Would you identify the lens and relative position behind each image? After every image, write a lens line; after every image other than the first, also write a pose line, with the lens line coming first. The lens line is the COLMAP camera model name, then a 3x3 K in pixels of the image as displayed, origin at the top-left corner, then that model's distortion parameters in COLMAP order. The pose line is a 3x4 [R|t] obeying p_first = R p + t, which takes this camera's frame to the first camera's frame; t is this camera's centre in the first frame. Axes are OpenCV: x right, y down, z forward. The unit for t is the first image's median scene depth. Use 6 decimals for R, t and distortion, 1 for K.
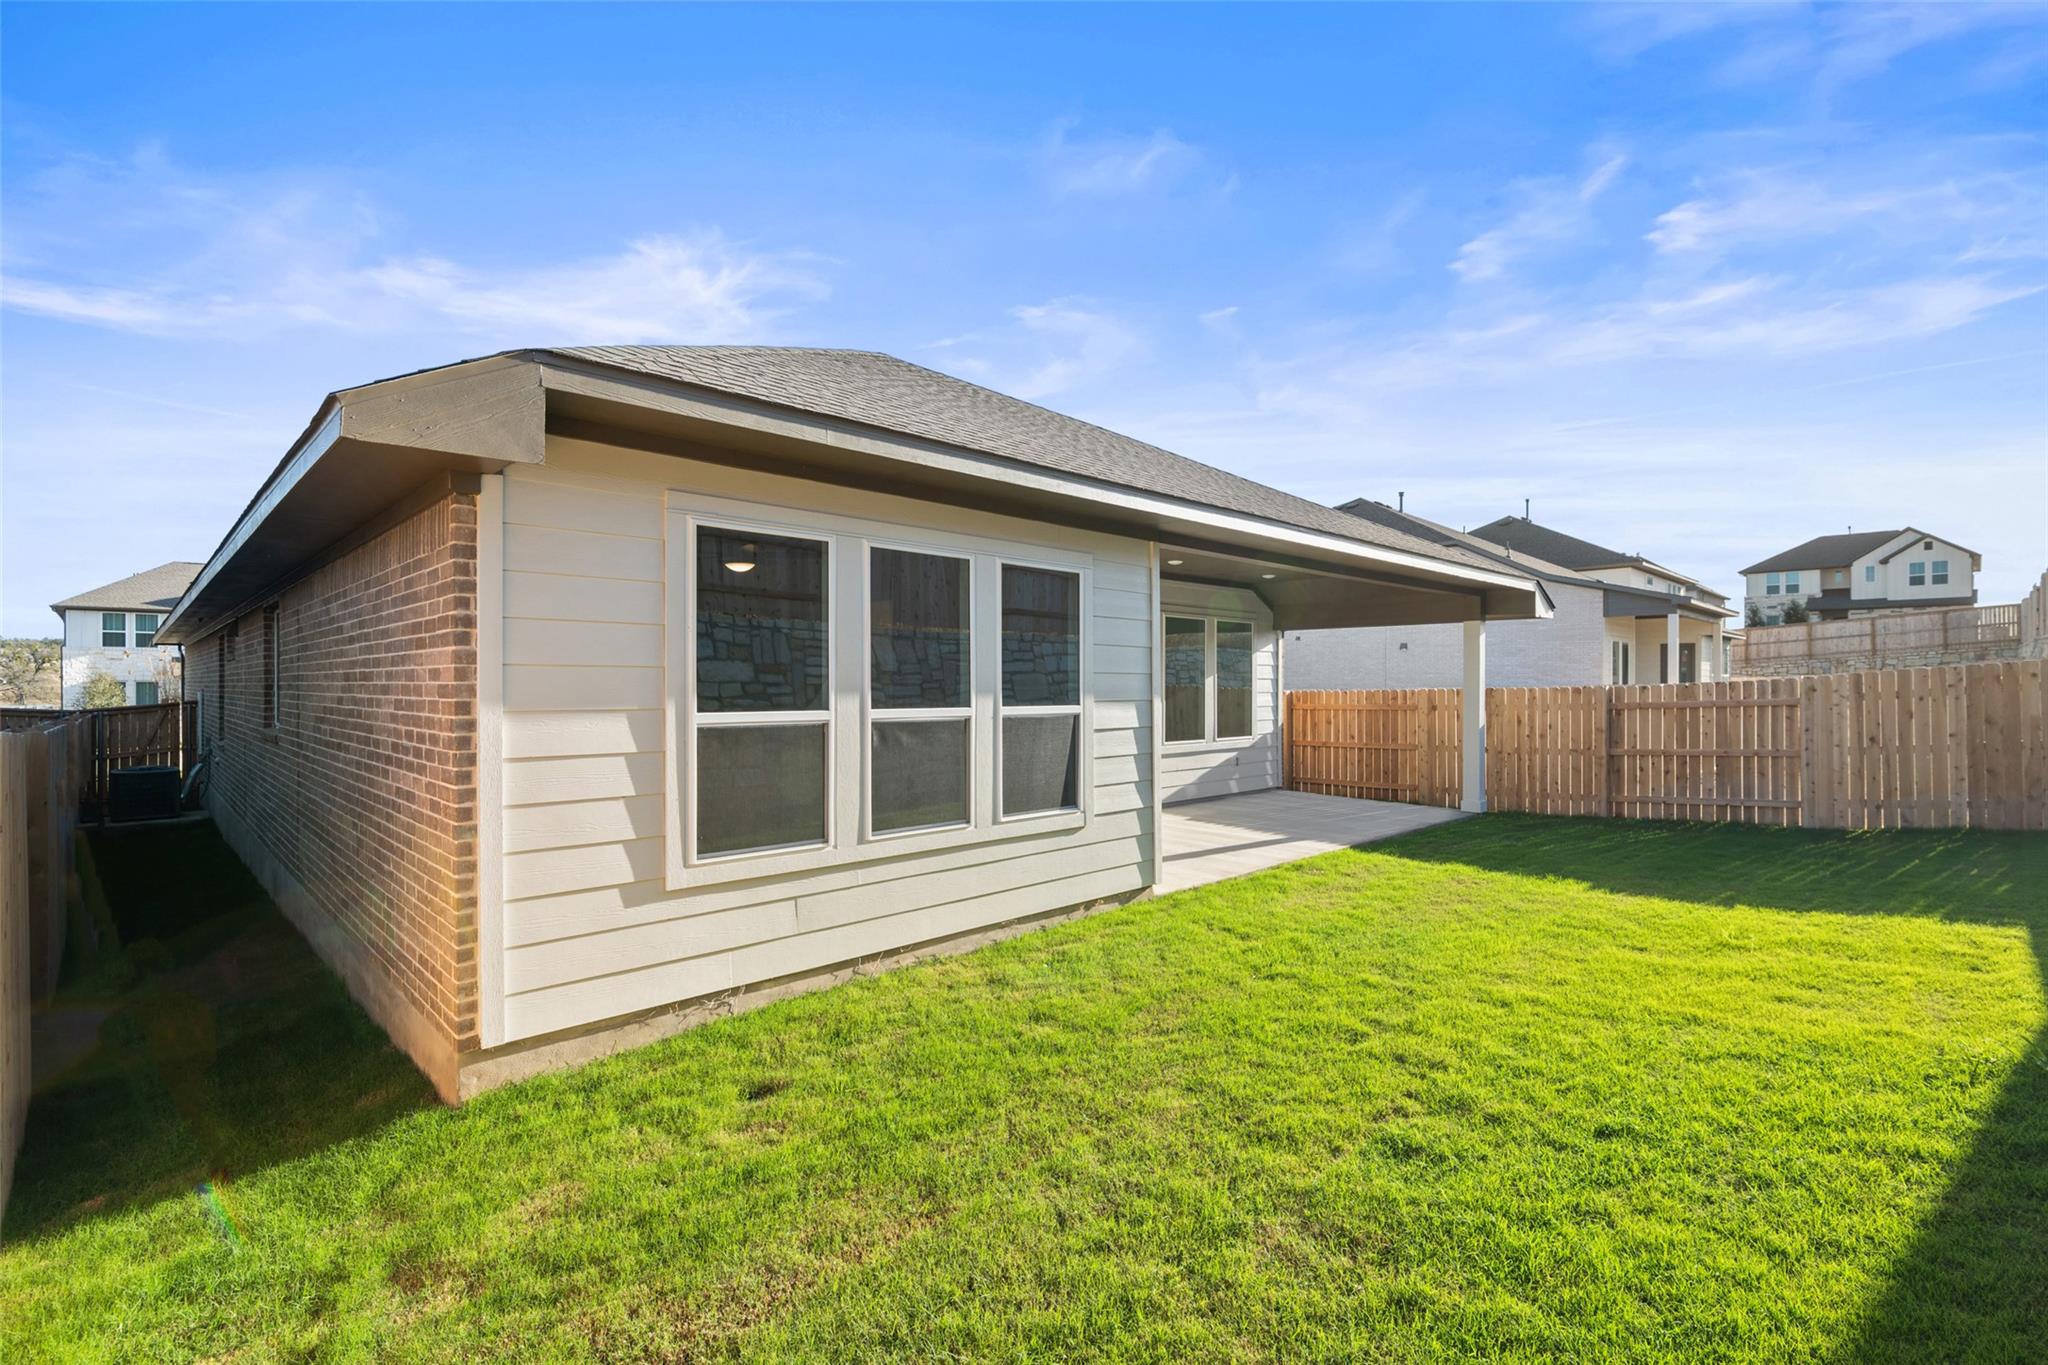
lens RADIAL K [[927.6, 0, 1021.4], [0, 927.6, 685.5], [0, 0, 1]] dist [0.002929, -0.007076]
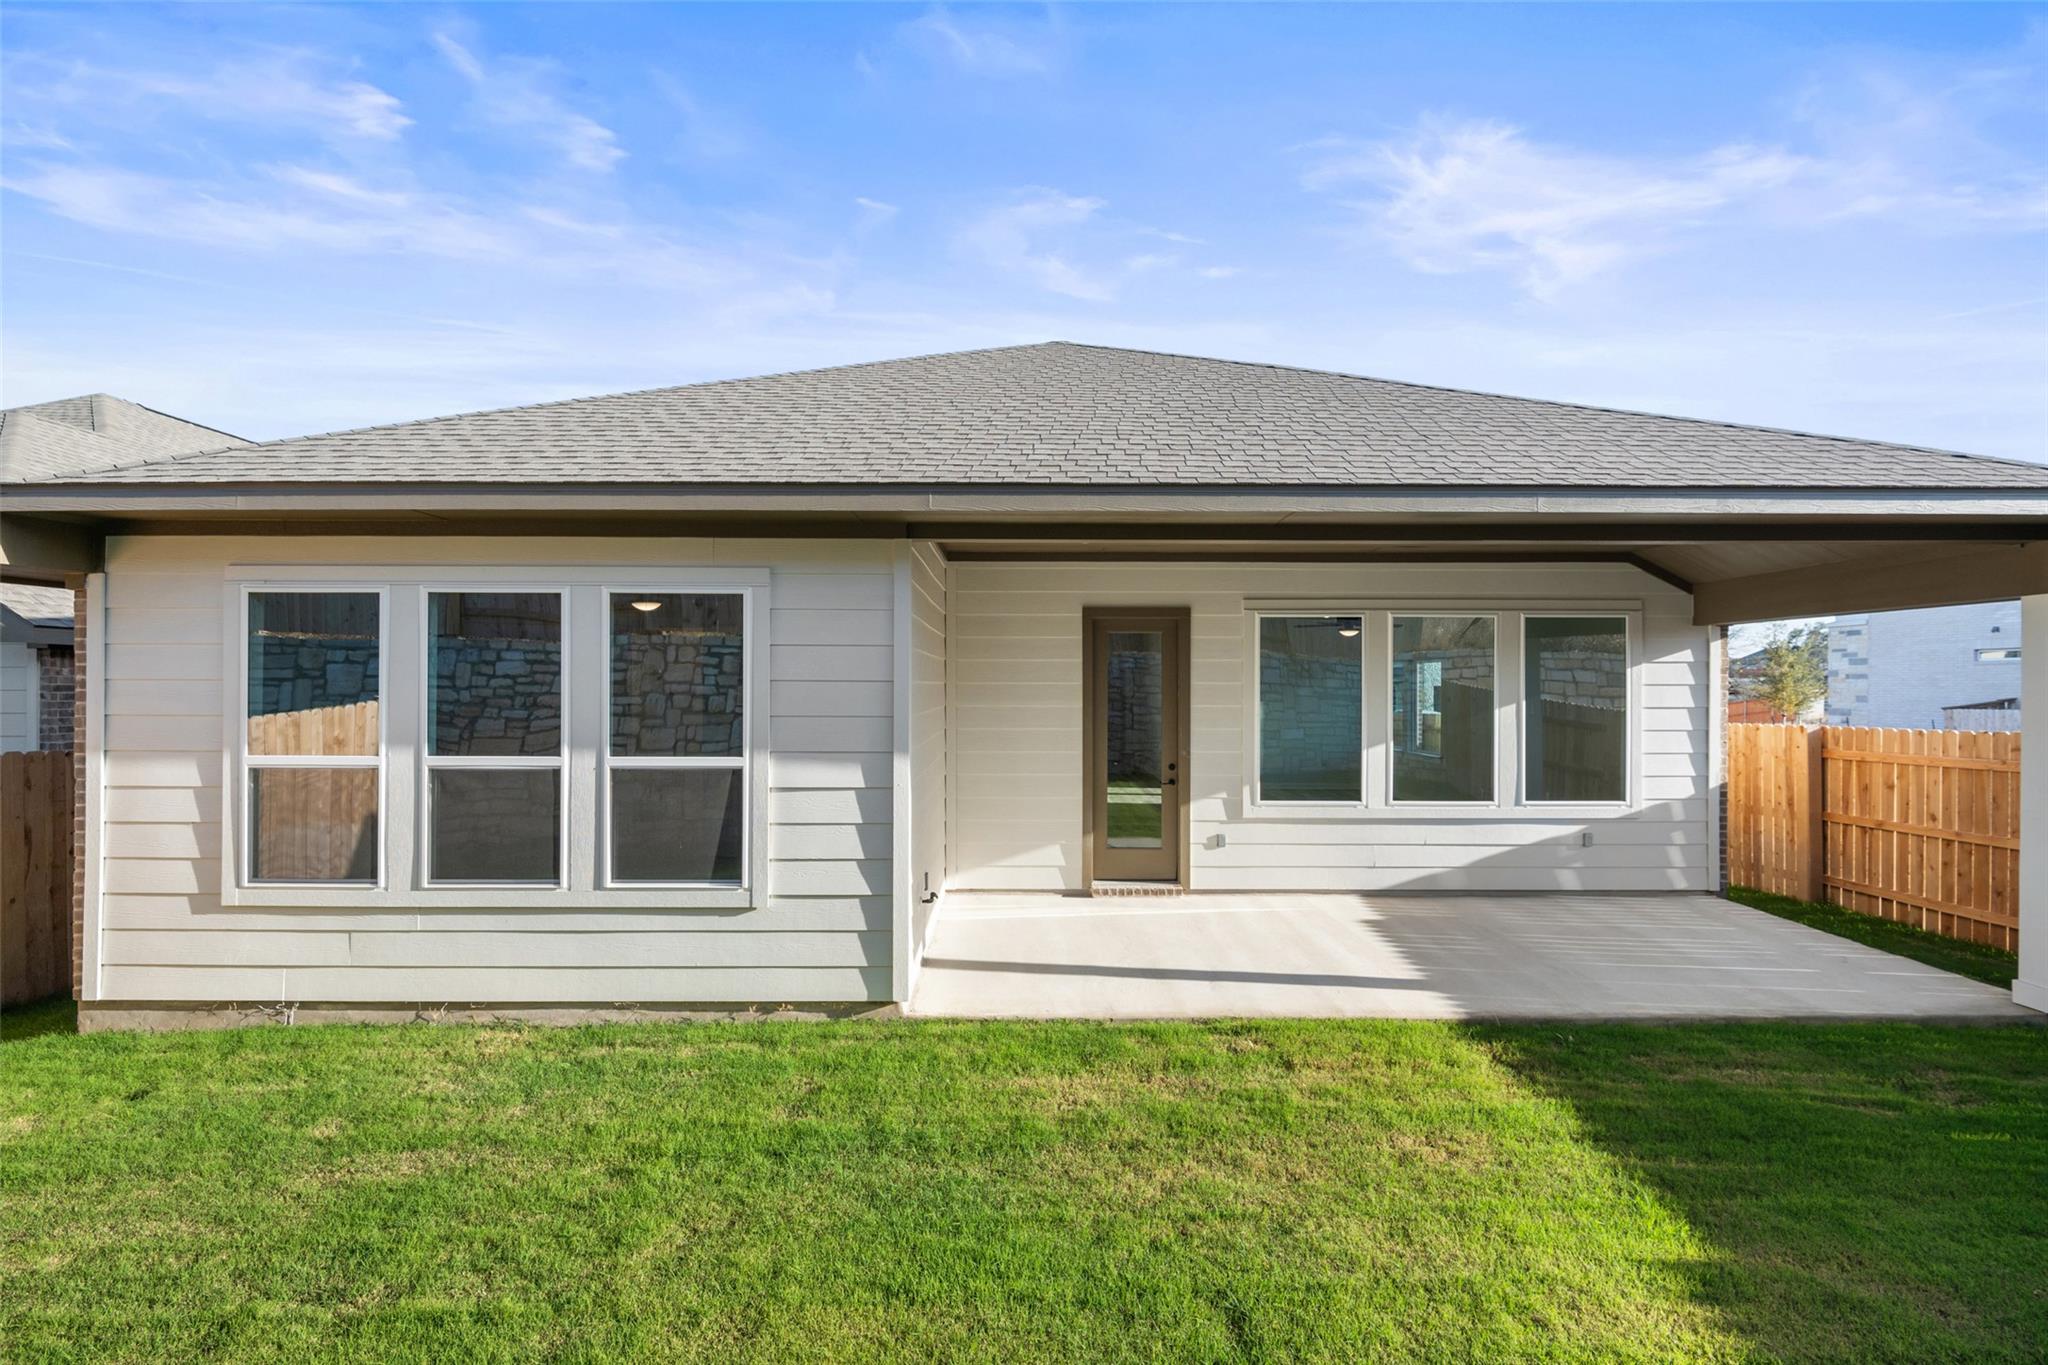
lens RADIAL K [[927.6, 0, 1021.4], [0, 927.6, 685.5], [0, 0, 1]] dist [0.002929, -0.007076]
pose [[0.722588, 0.000254, -0.691279, 0.821235], [-0.003326, 0.999990, -0.003110, -0.040761], [0.691271, 0.004546, 0.722581, 0.599825]]
